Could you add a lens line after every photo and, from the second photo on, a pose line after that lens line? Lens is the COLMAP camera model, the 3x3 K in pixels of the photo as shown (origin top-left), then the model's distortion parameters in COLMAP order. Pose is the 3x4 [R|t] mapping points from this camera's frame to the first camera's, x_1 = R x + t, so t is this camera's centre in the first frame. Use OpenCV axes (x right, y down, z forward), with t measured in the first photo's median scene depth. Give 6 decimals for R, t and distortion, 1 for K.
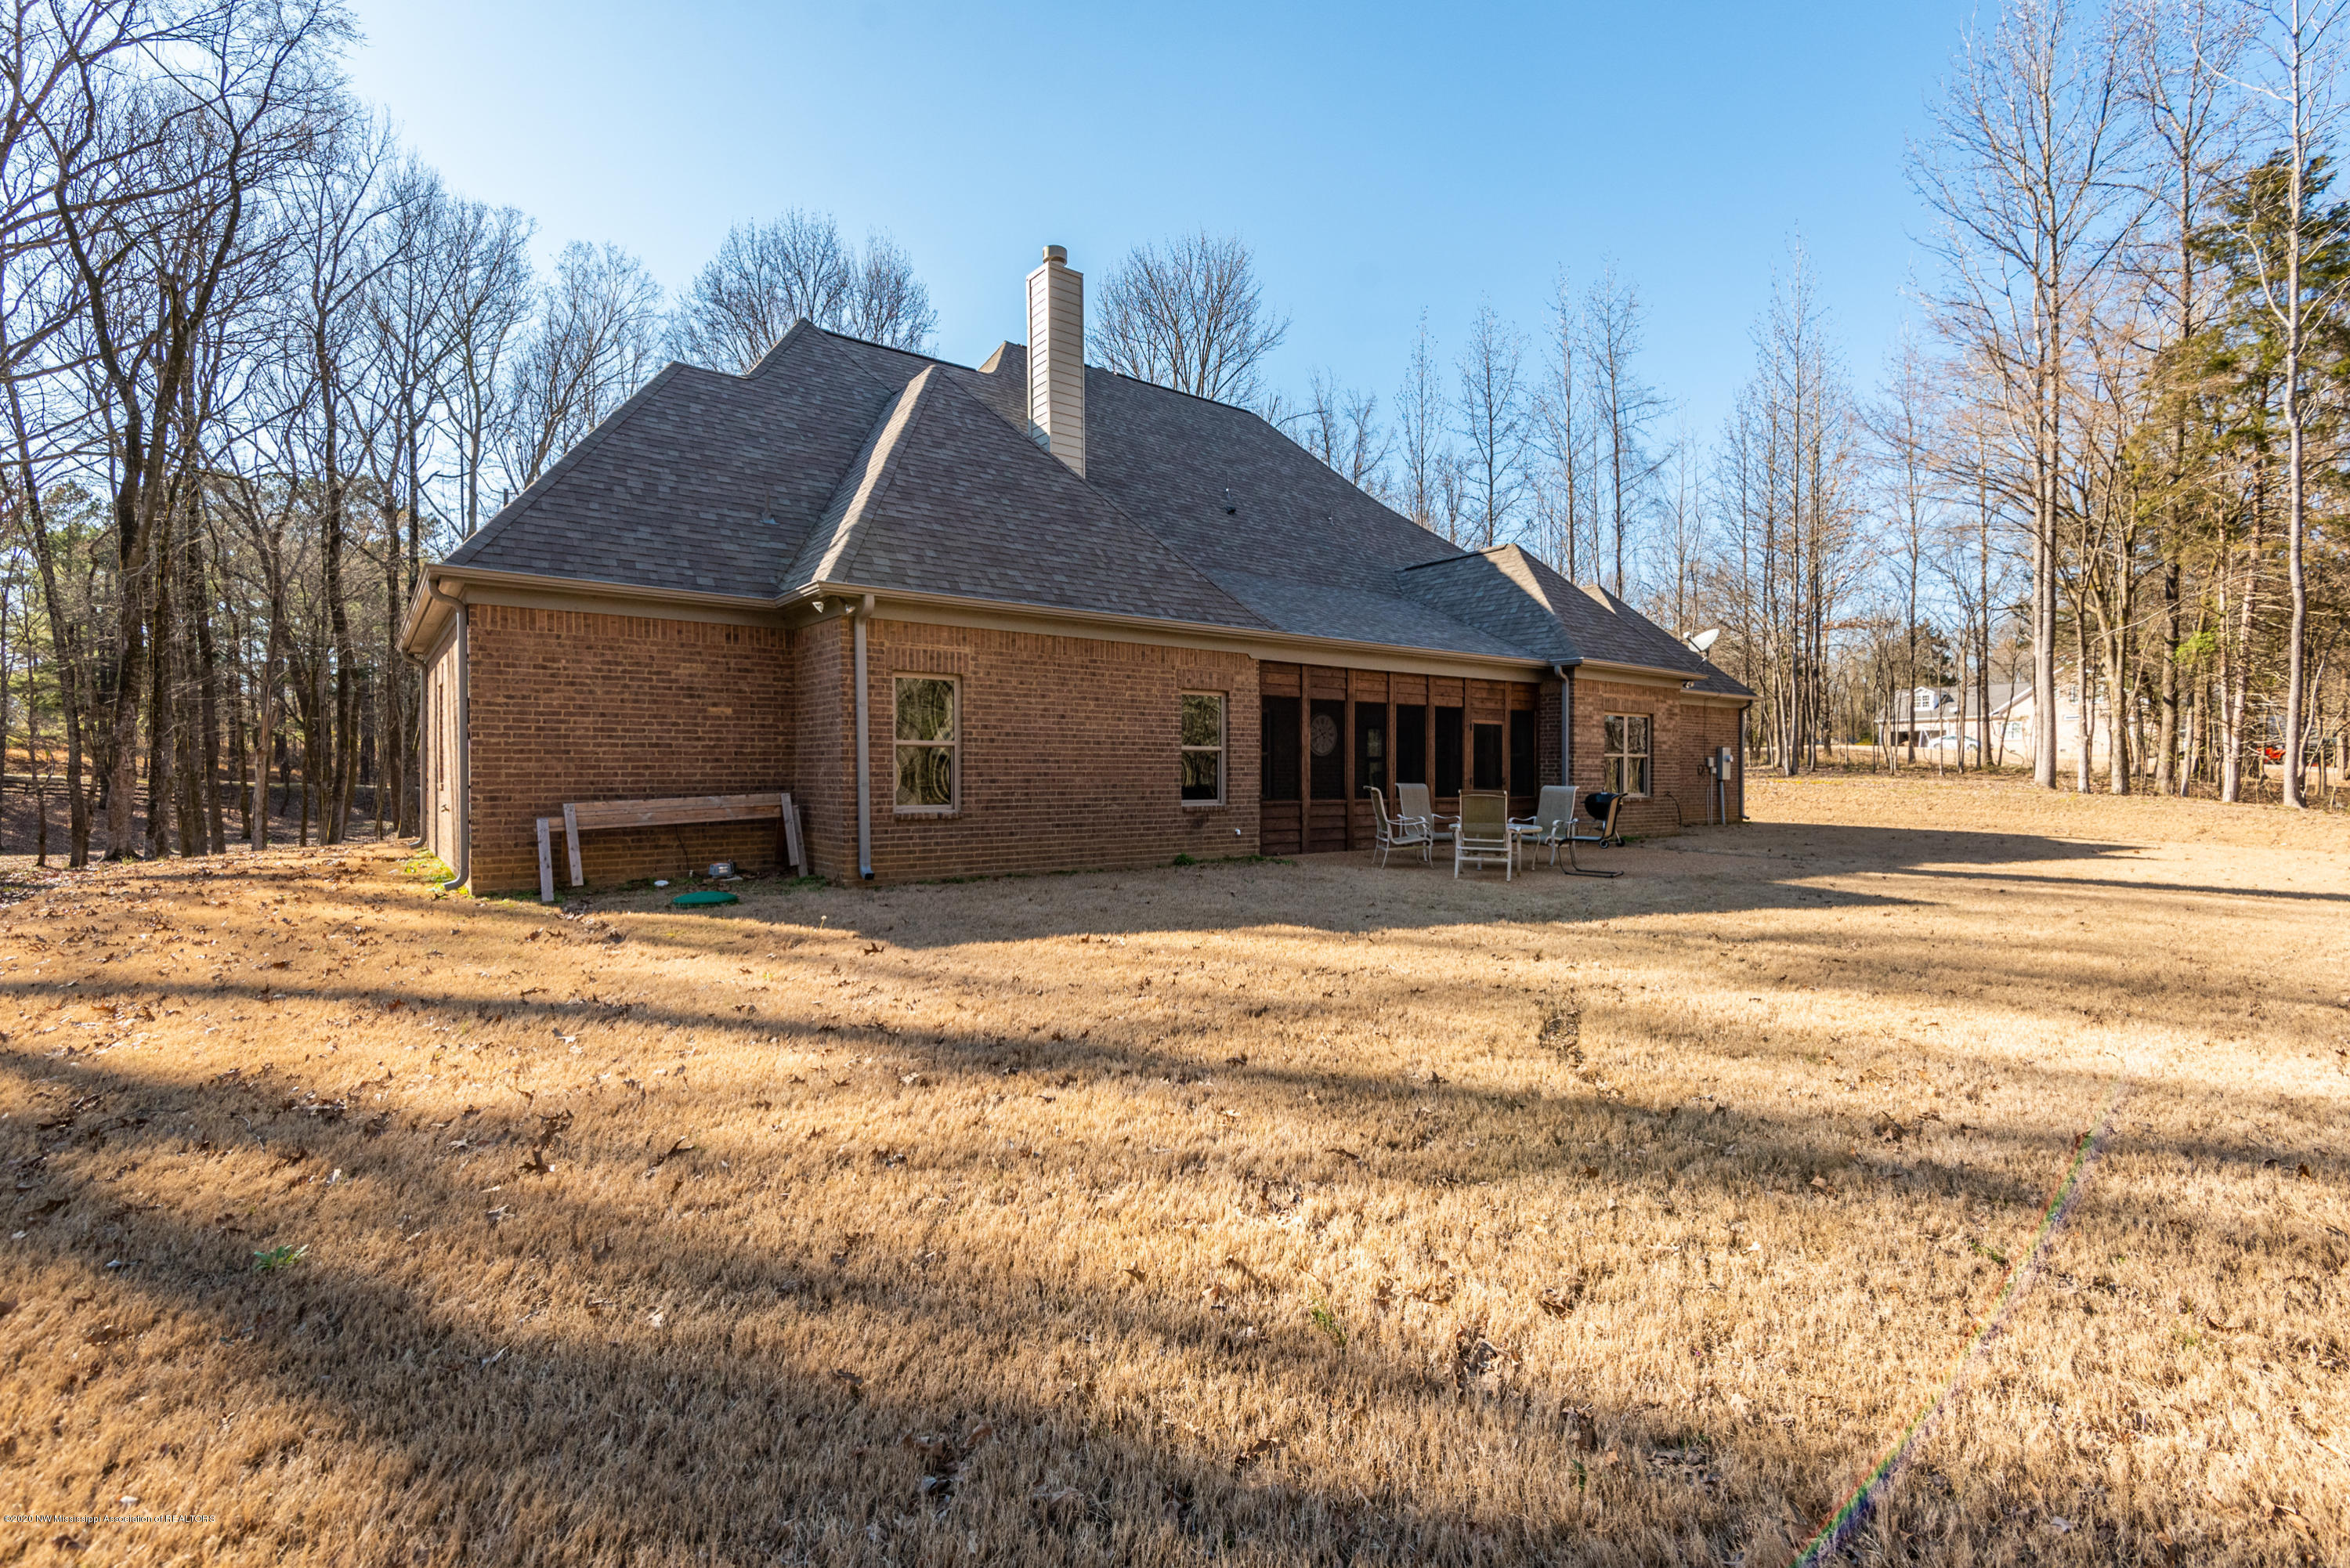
lens RADIAL K [[1102.8, 0, 1169.3], [0, 1102.8, 779.7], [0, 0, 1]] dist [0.001864, -0.013436]
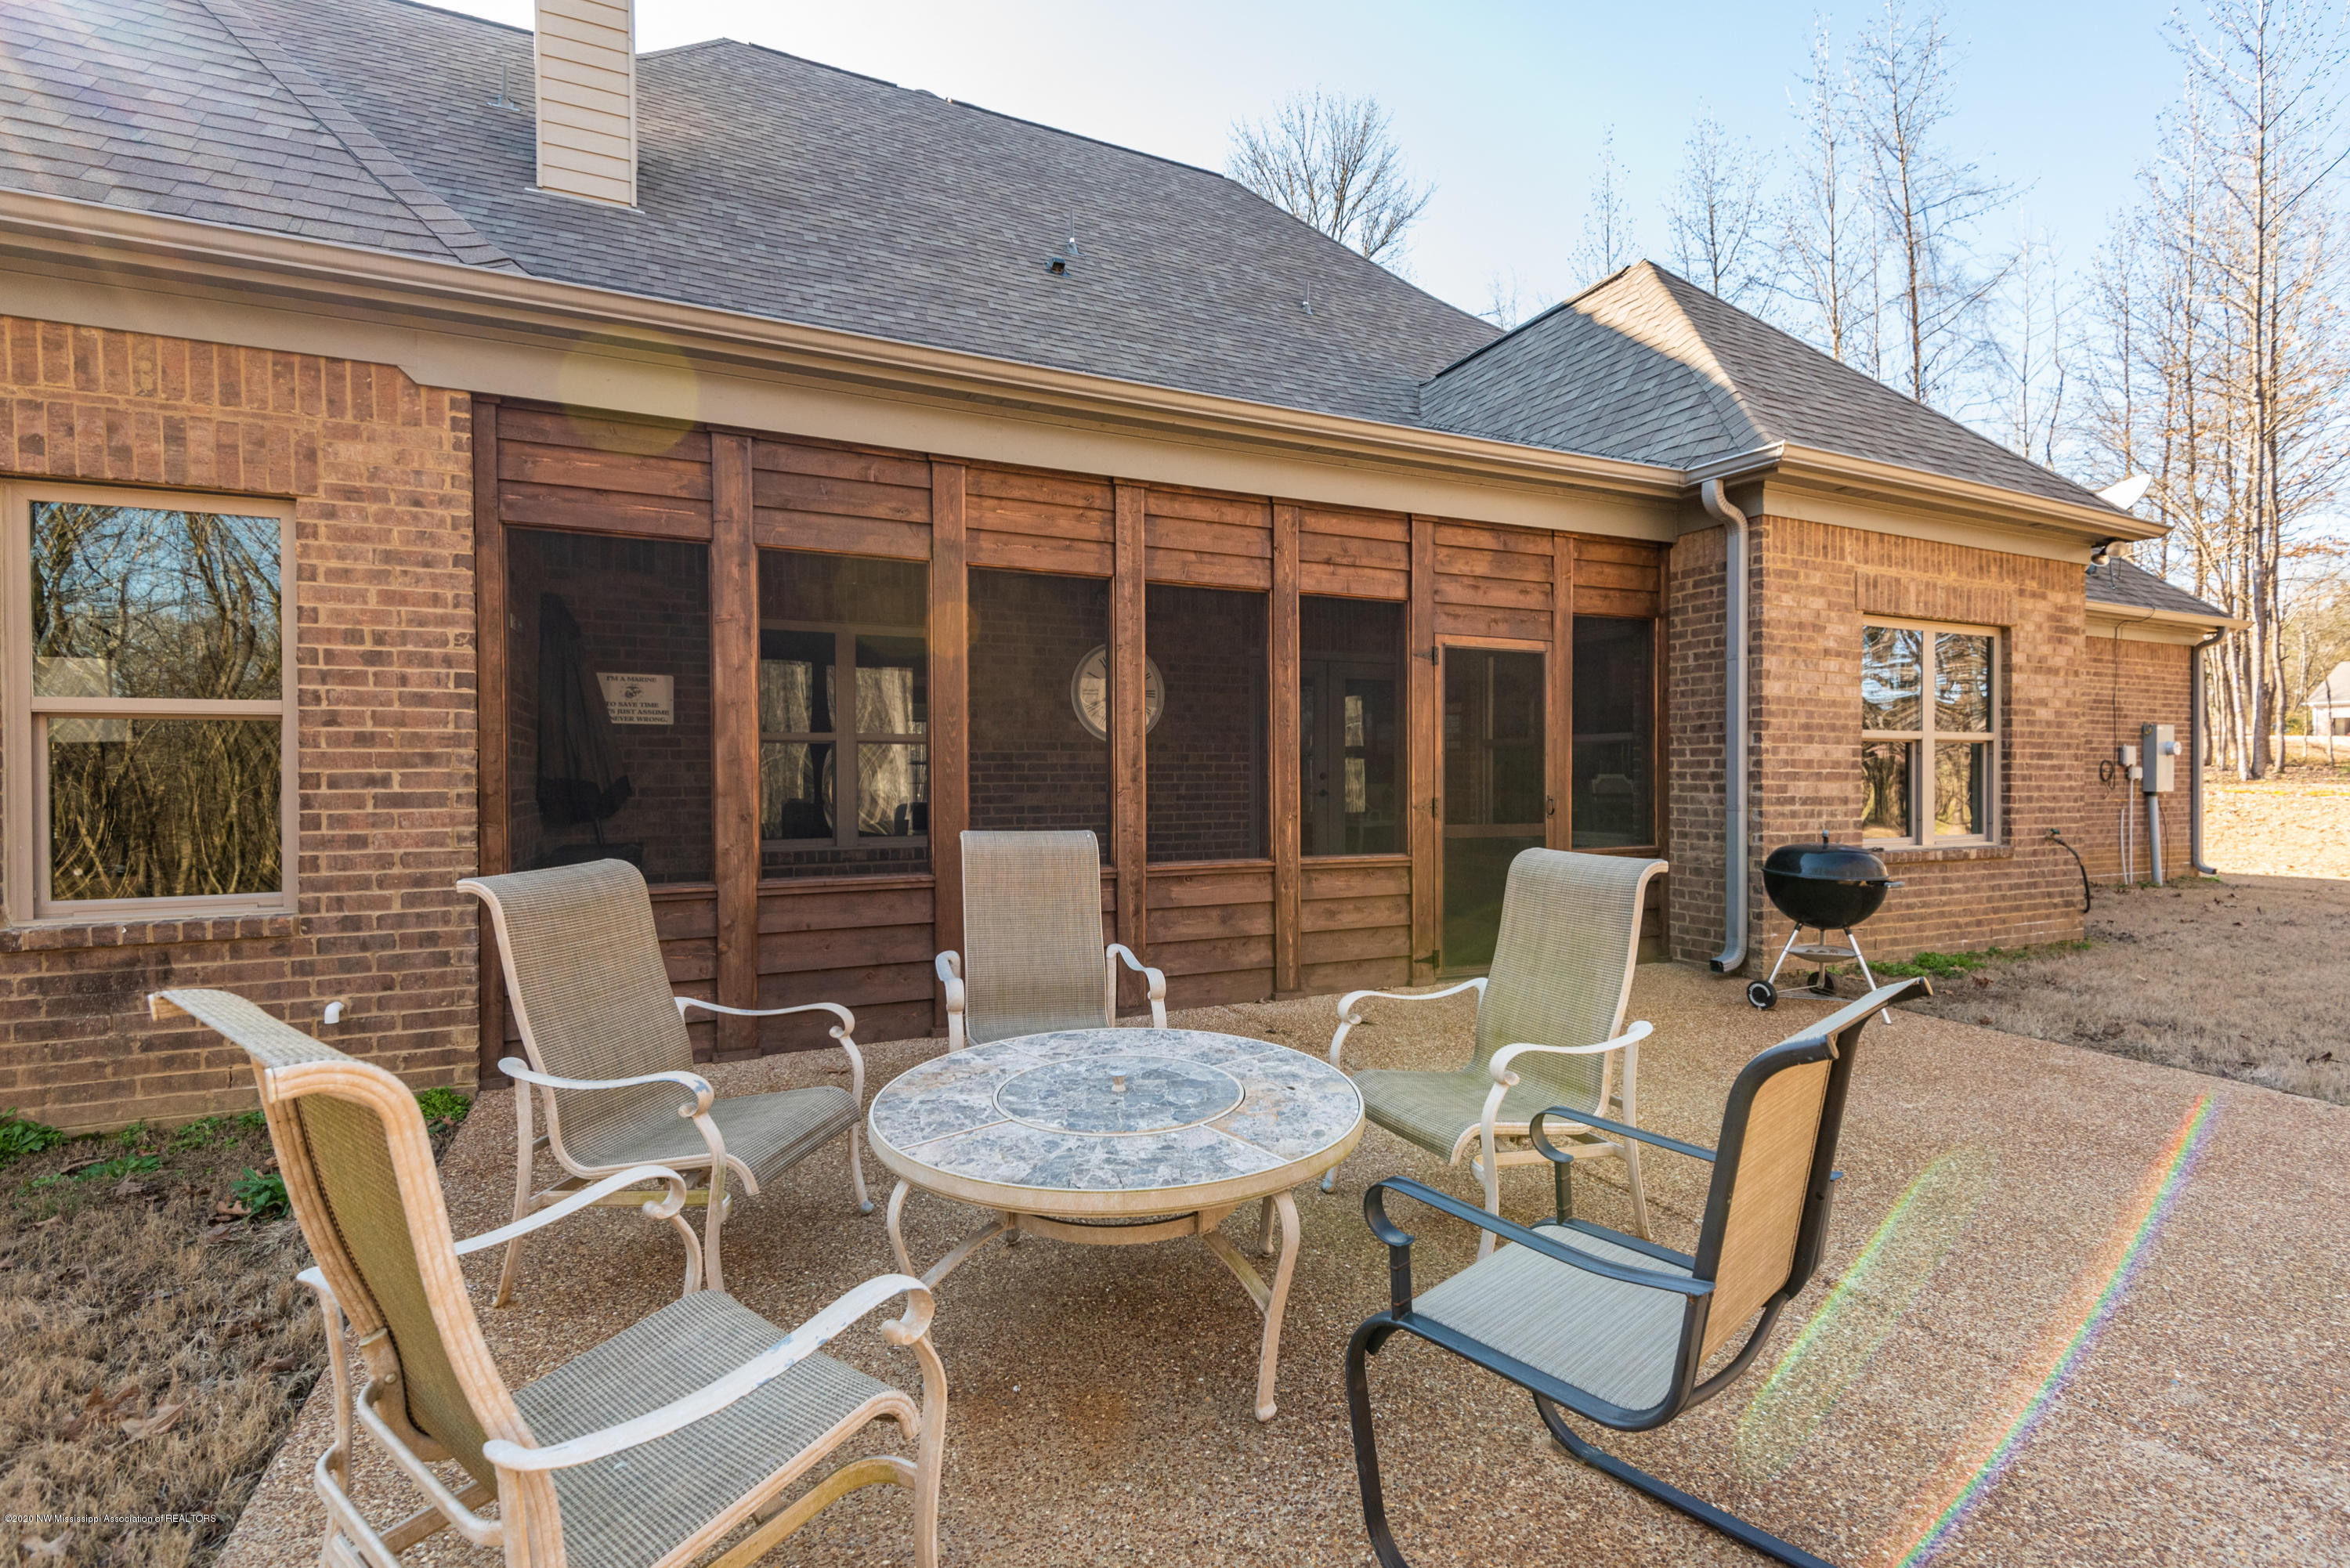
lens RADIAL K [[1102.8, 0, 1169.3], [0, 1102.8, 779.7], [0, 0, 1]] dist [0.001864, -0.013436]
pose [[0.977121, -0.002864, -0.212665, 0.216443], [0.002291, 0.999993, -0.002943, -0.006017], [0.212672, 0.002389, 0.977121, 0.520378]]
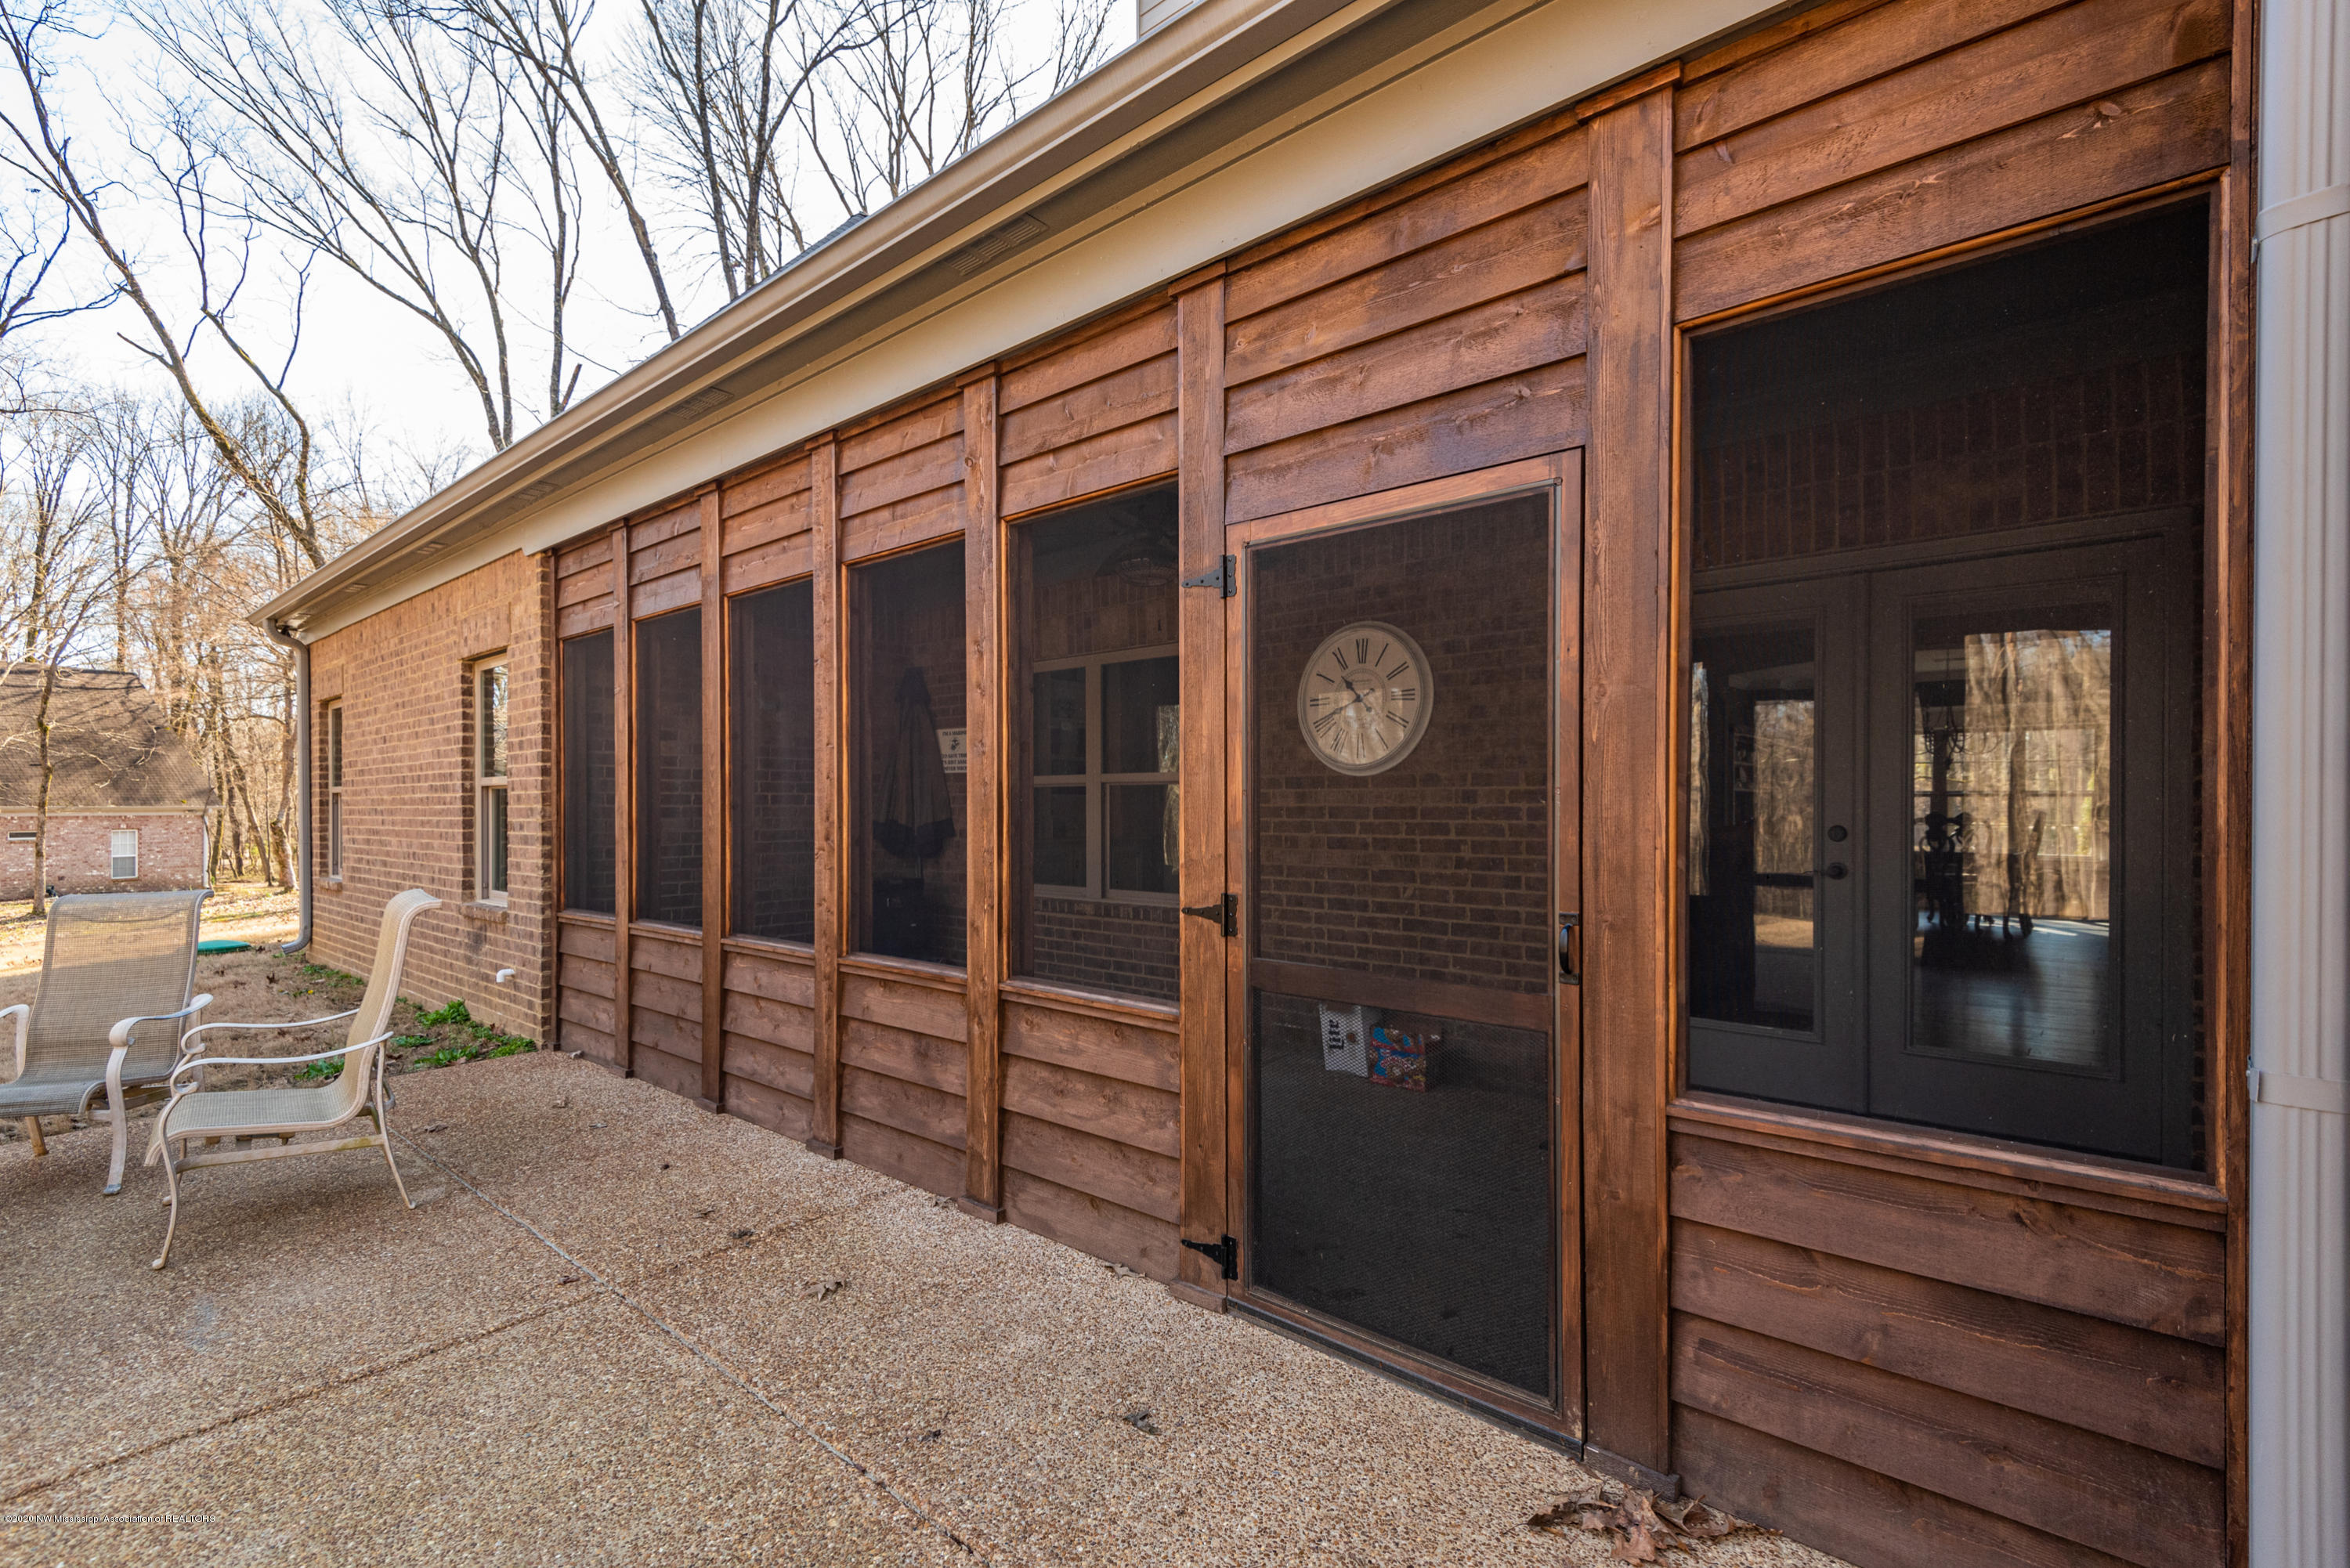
lens RADIAL K [[1105.3, 0, 1172.0], [0, 1105.3, 811.7], [0, 0, 1]] dist [0.000948, -0.000170]
pose [[0.161331, 0.005507, -0.986885, 0.347913], [-0.003340, 0.999982, 0.005034, -0.012297], [0.986895, 0.002484, 0.161346, 0.787757]]
